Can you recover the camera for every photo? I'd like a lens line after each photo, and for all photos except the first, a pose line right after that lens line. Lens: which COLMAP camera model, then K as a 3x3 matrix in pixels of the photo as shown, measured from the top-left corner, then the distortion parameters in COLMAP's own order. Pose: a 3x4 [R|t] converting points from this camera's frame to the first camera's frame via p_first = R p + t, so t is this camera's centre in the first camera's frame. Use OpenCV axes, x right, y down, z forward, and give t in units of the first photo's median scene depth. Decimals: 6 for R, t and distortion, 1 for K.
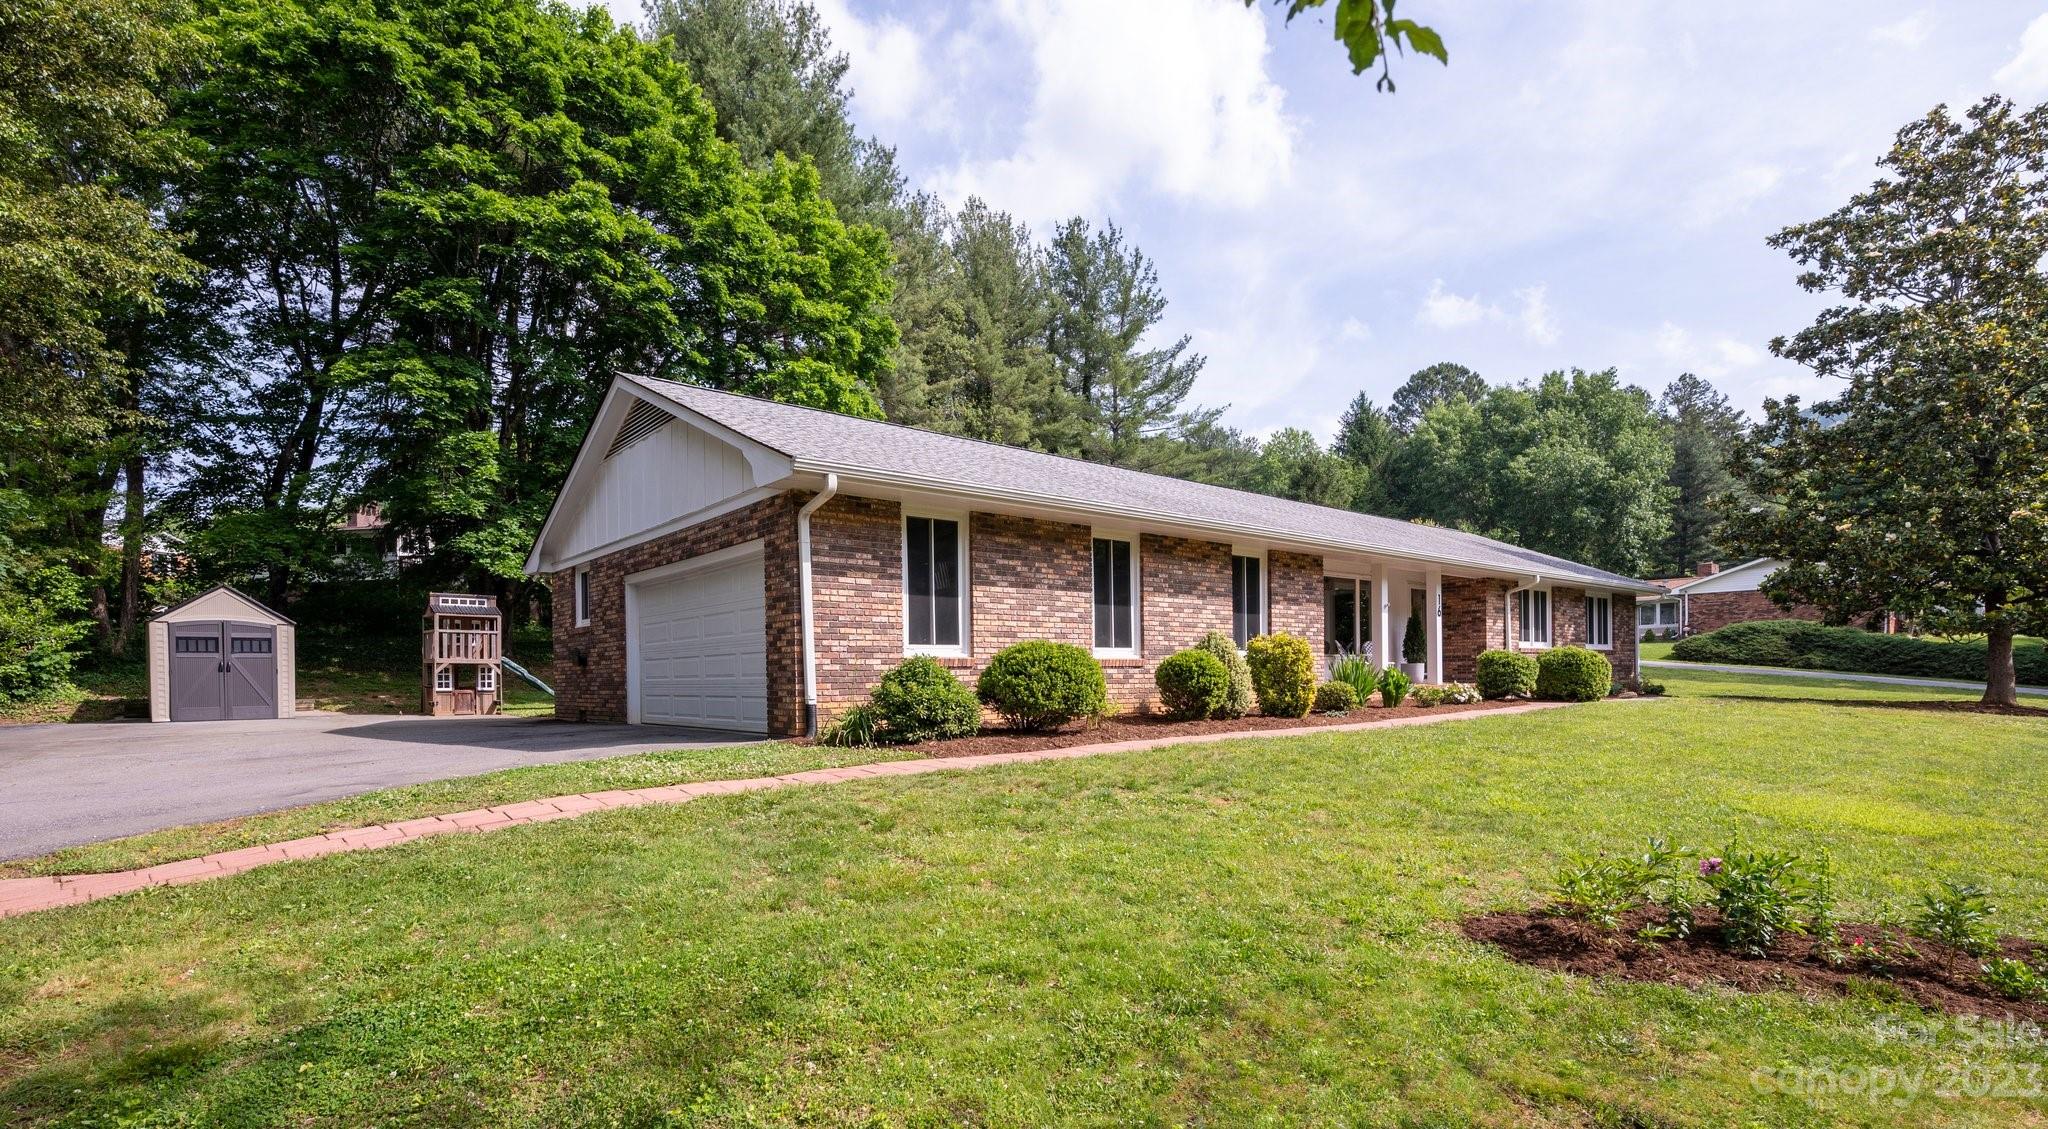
lens RADIAL K [[941.4, 0, 1006.0], [0, 941.4, 660.4], [0, 0, 1]] dist [0.000243, 0.000170]
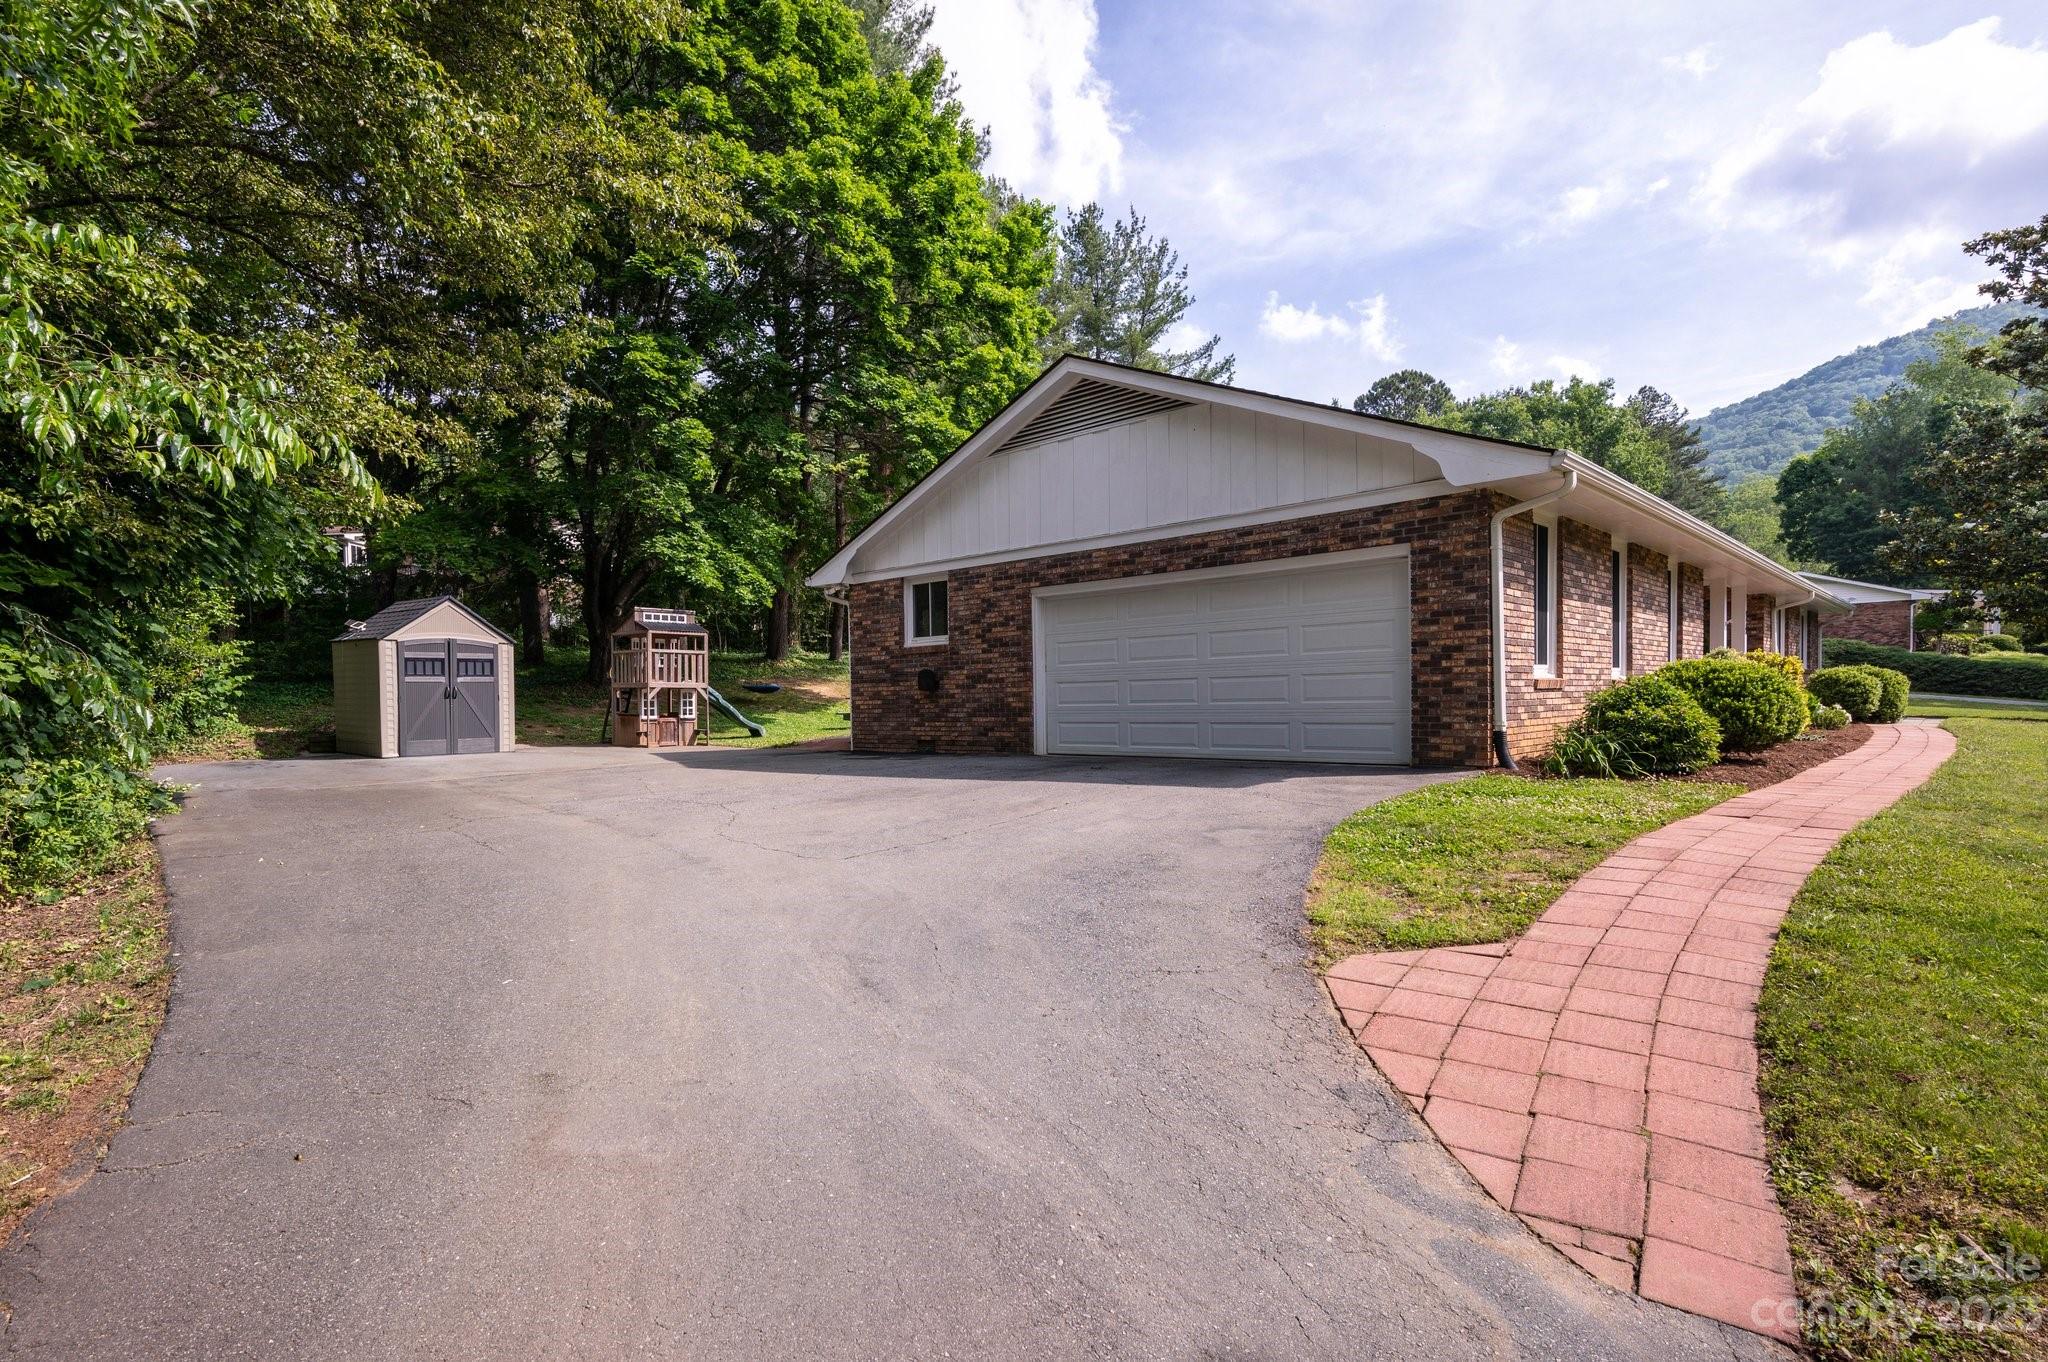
lens RADIAL K [[1002.7, 0, 938.6], [0, 1002.7, 697.5], [0, 0, 1]] dist [0.008350, -0.003217]
pose [[0.996779, -0.004940, 0.080050, -0.418157], [0.003712, 0.999873, 0.015483, -0.001128], [-0.080116, -0.015136, 0.996671, 0.052024]]
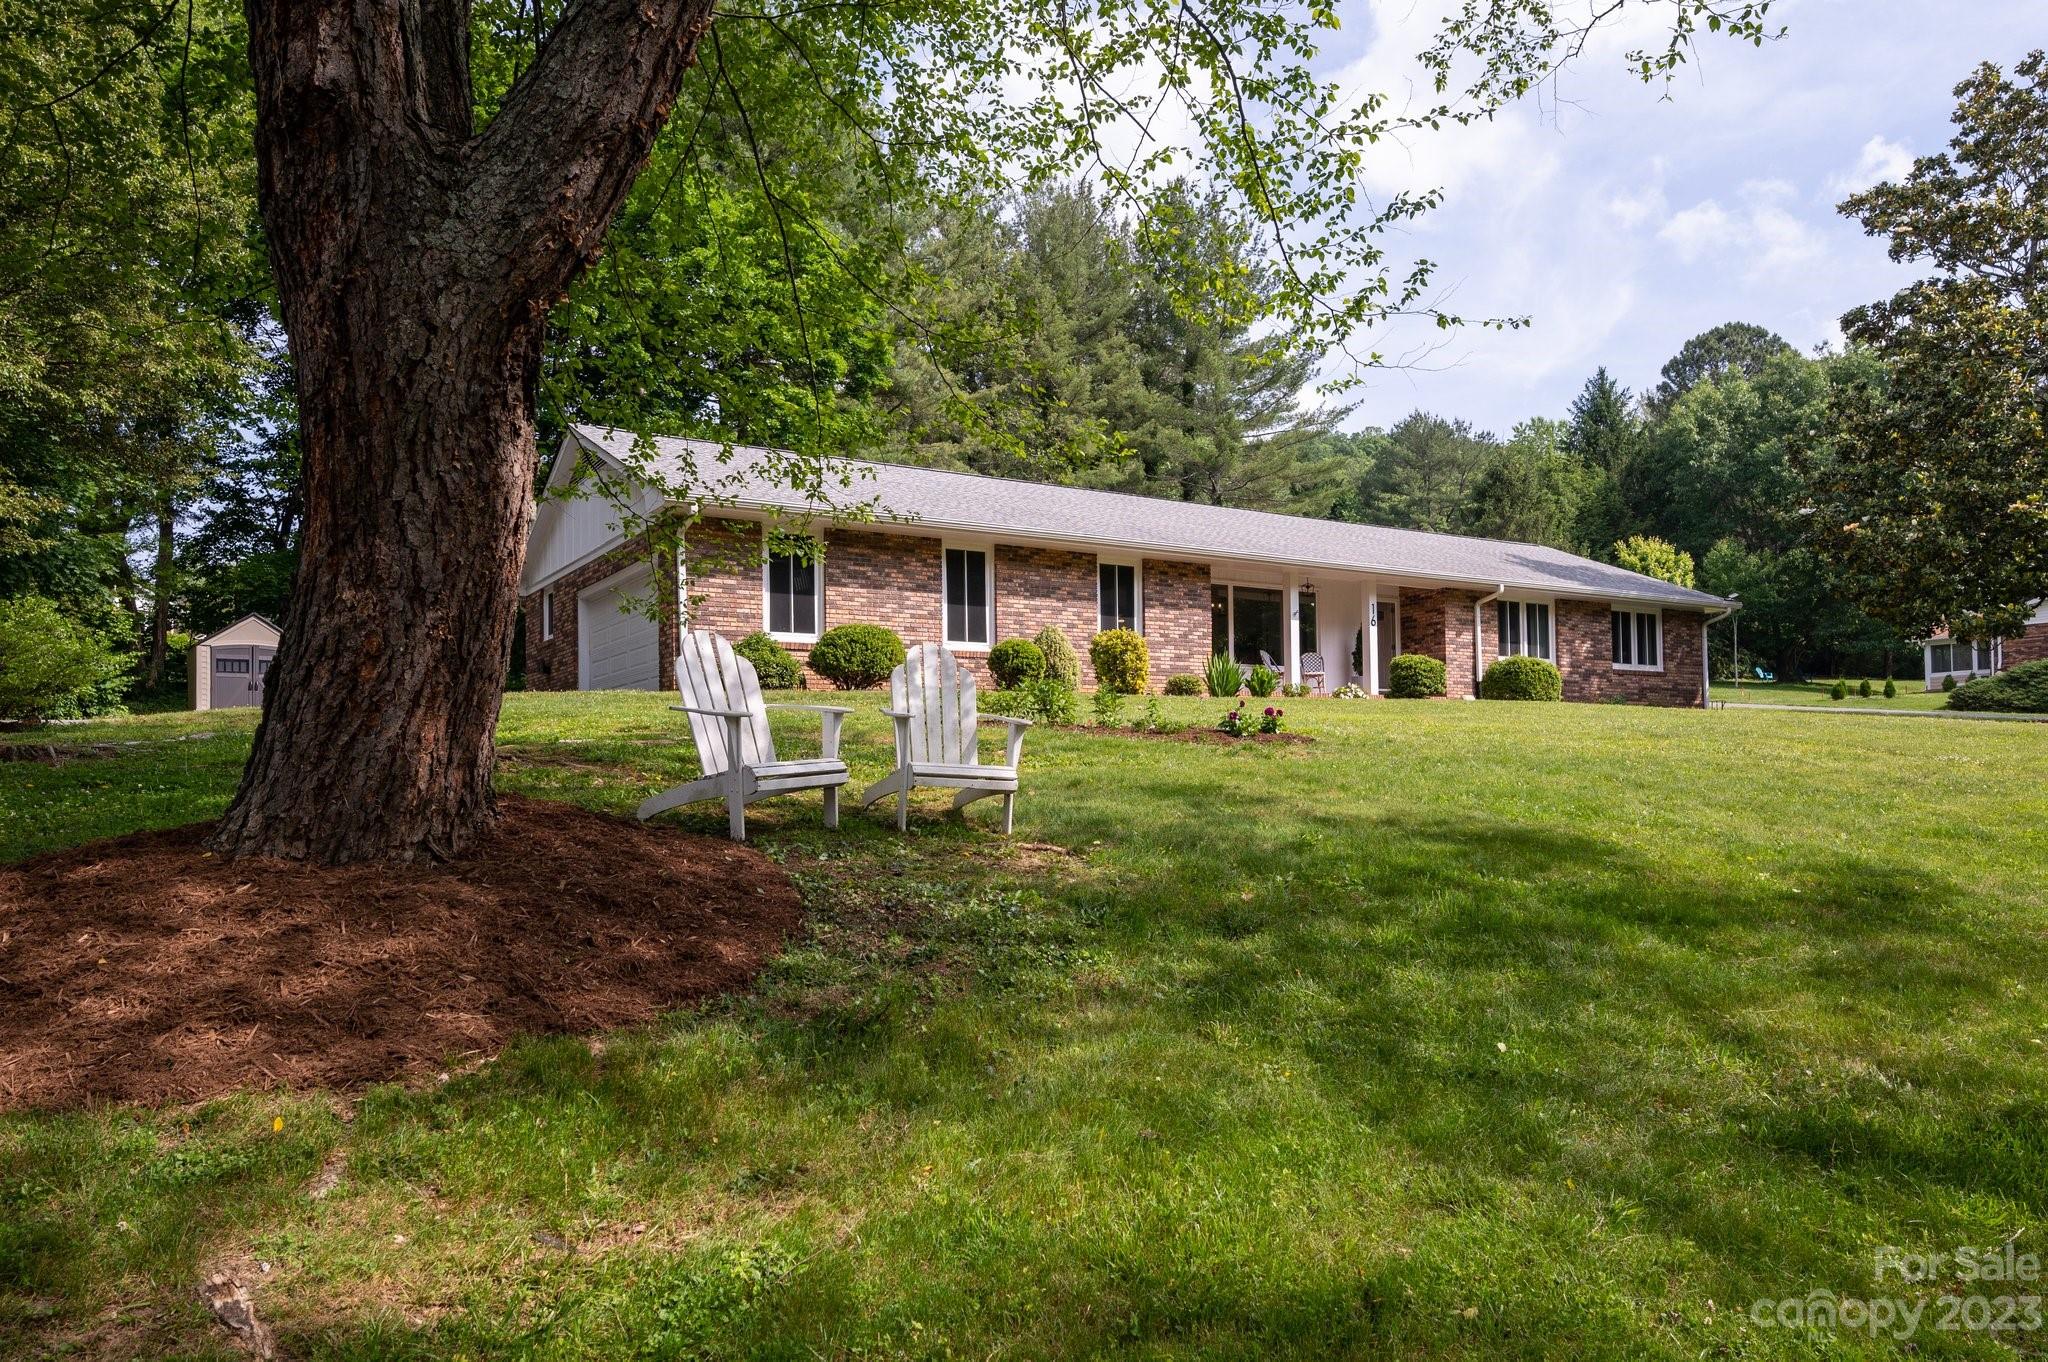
lens RADIAL K [[1377.9, 0, 1024.5], [0, 1377.9, 692.9], [0, 0, 1]] dist [-0.006634, 0.007332]
pose [[0.991023, -0.010601, -0.133267, 0.280639], [0.003582, 0.998599, -0.052801, 0.095777], [0.133640, 0.051849, 0.989673, -0.465016]]
